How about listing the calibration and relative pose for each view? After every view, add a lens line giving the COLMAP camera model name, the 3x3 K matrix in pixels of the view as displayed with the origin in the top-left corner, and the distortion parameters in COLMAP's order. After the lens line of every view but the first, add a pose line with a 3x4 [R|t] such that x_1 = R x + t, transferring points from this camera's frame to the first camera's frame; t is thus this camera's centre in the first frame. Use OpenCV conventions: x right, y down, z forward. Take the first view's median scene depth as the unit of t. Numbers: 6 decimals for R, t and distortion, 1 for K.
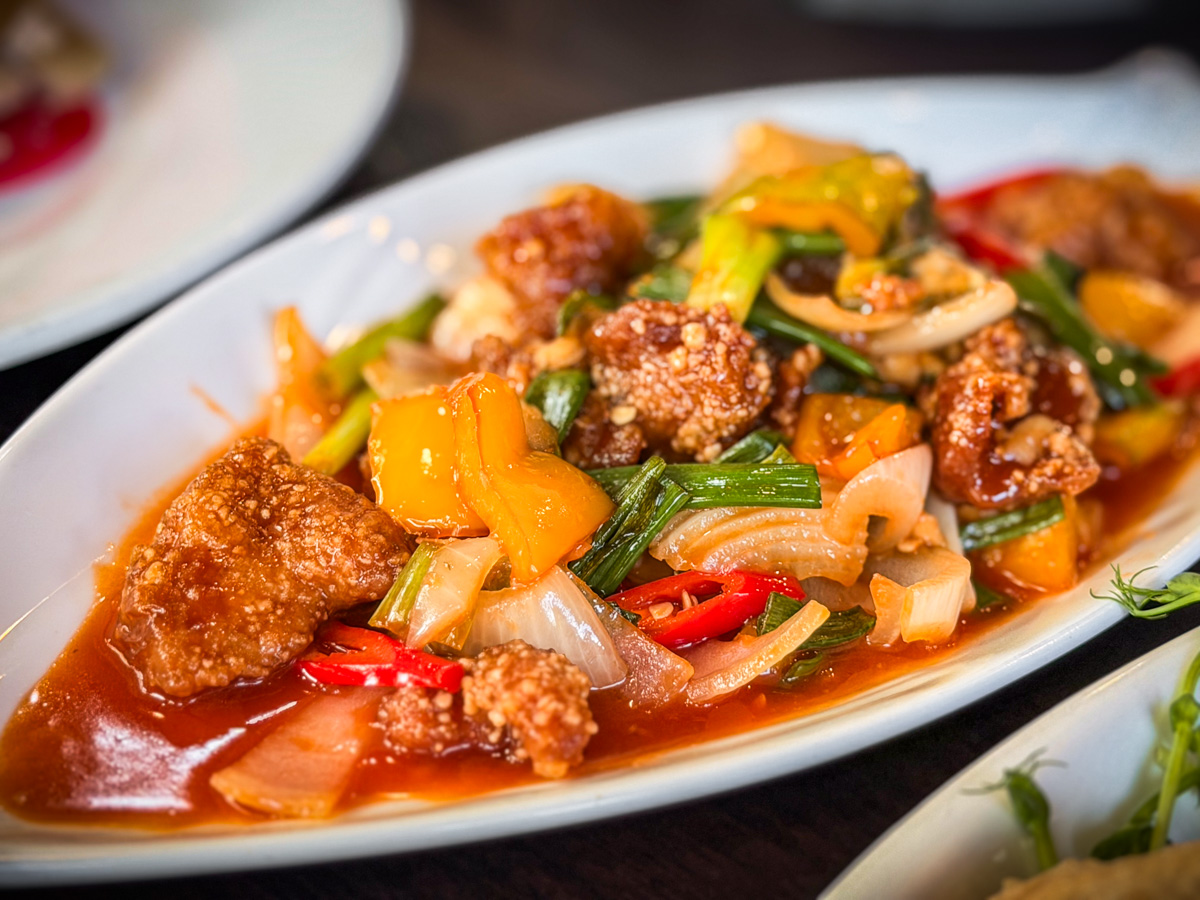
lens RADIAL K [[2556.6, 0, 600.0], [0, 2556.6, 450.0], [0, 0, 1]] dist [0.193663, 0.008279]
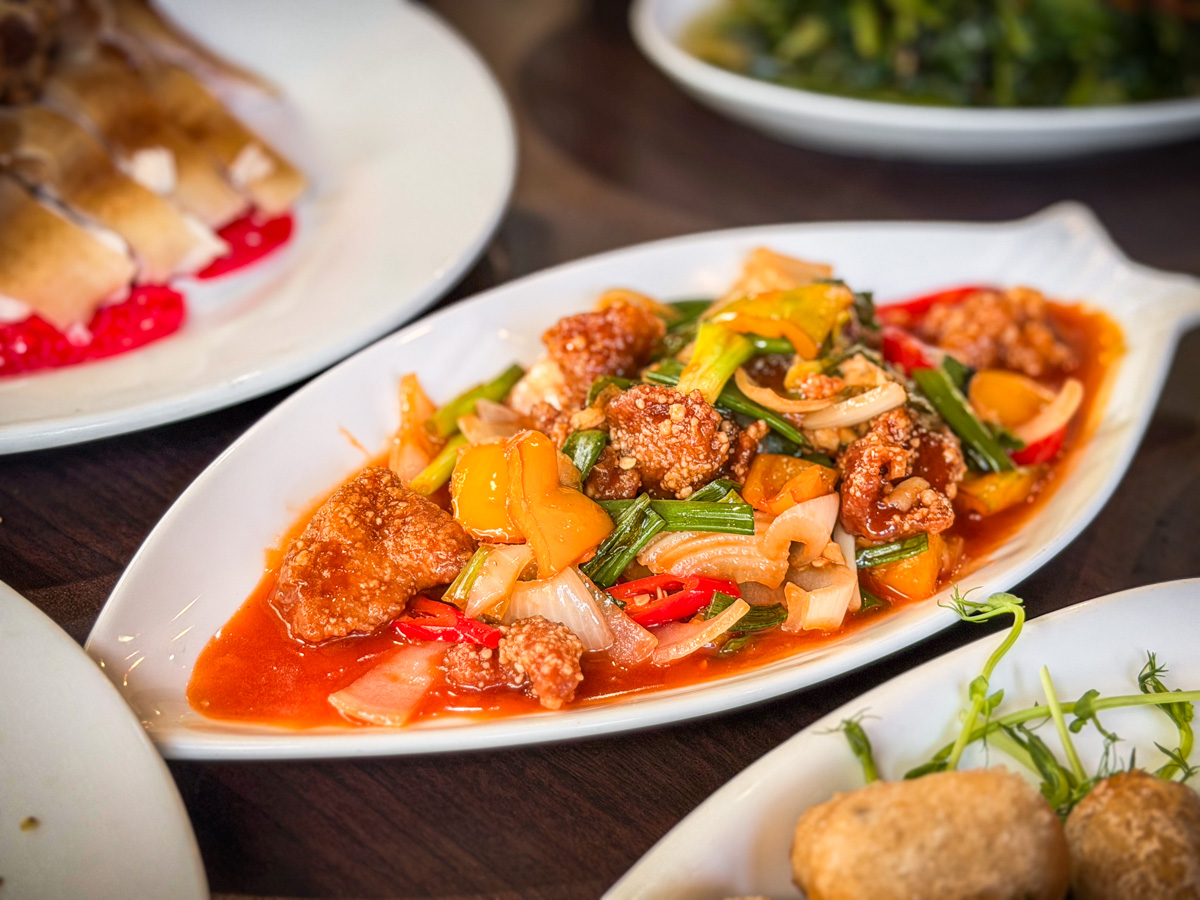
lens RADIAL K [[2187.3, 0, 600.0], [0, 2187.3, 450.0], [0, 0, 1]] dist [0.257374, -0.004993]
pose [[0.996585, 0.045829, -0.068688, 0.081110], [-0.045229, 0.998924, 0.010274, -0.034497], [0.069085, -0.007132, 0.997585, -0.253039]]
